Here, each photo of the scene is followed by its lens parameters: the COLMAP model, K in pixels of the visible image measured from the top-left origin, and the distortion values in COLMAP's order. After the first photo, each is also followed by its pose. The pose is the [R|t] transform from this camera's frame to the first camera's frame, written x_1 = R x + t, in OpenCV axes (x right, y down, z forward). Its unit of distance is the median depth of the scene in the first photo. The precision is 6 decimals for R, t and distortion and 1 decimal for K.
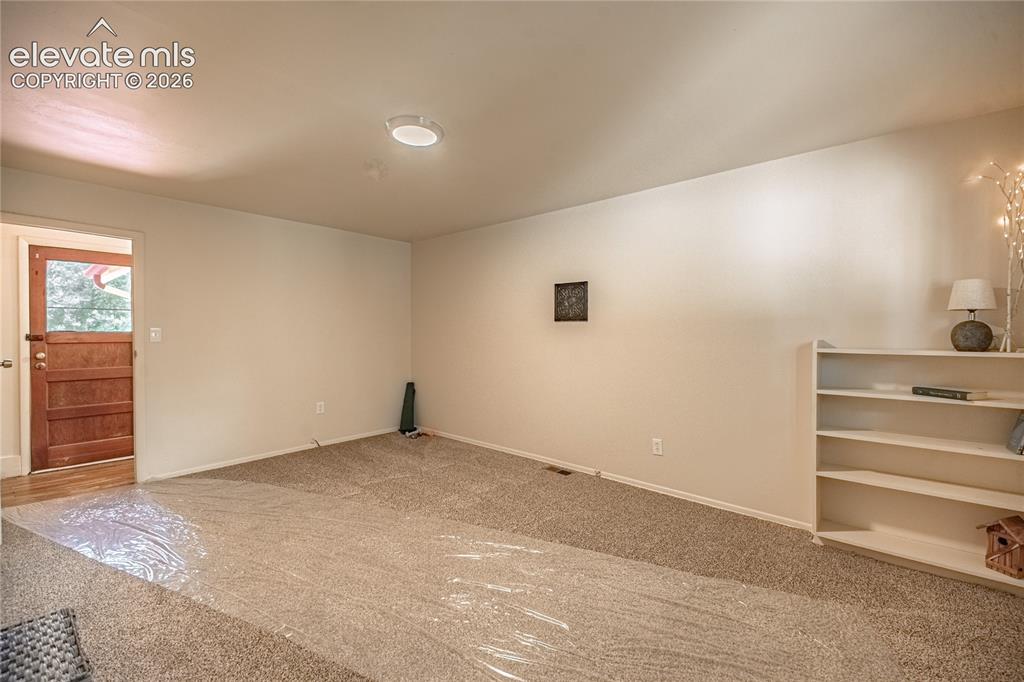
lens RADIAL K [[425.6, 0, 514.9], [0, 425.6, 331.5], [0, 0, 1]] dist [0.020709, -0.000362]
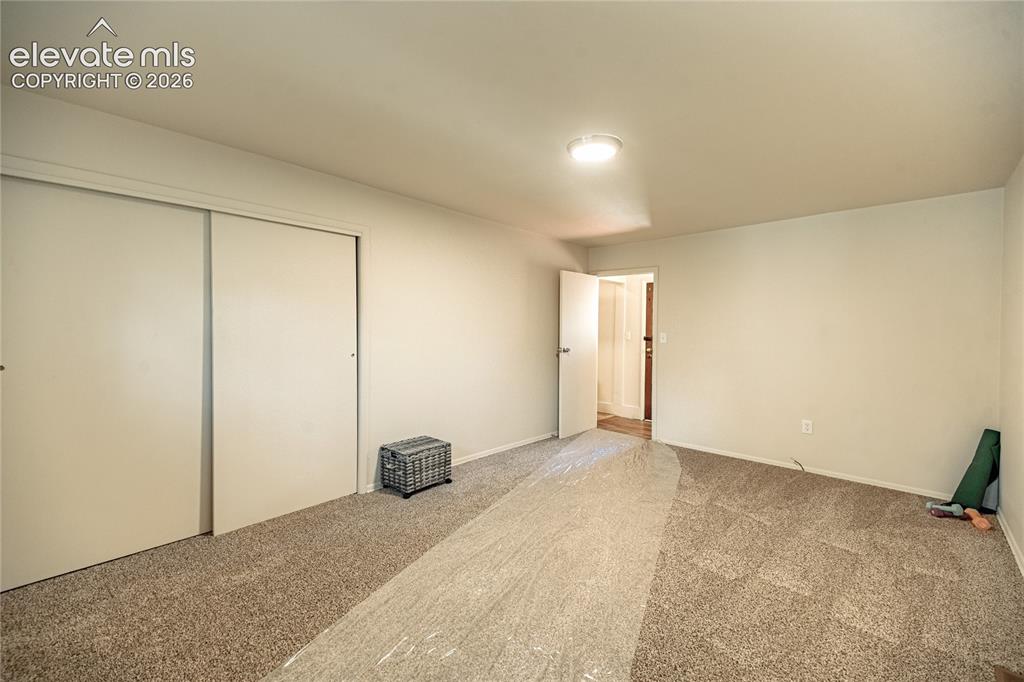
lens RADIAL K [[425.6, 0, 514.9], [0, 425.6, 331.5], [0, 0, 1]] dist [0.020709, -0.000362]
pose [[-0.041976, -0.000785, -0.999118, 0.439842], [-0.012080, 0.999927, -0.000278, -0.006846], [0.999046, 0.012058, -0.041982, 0.445962]]
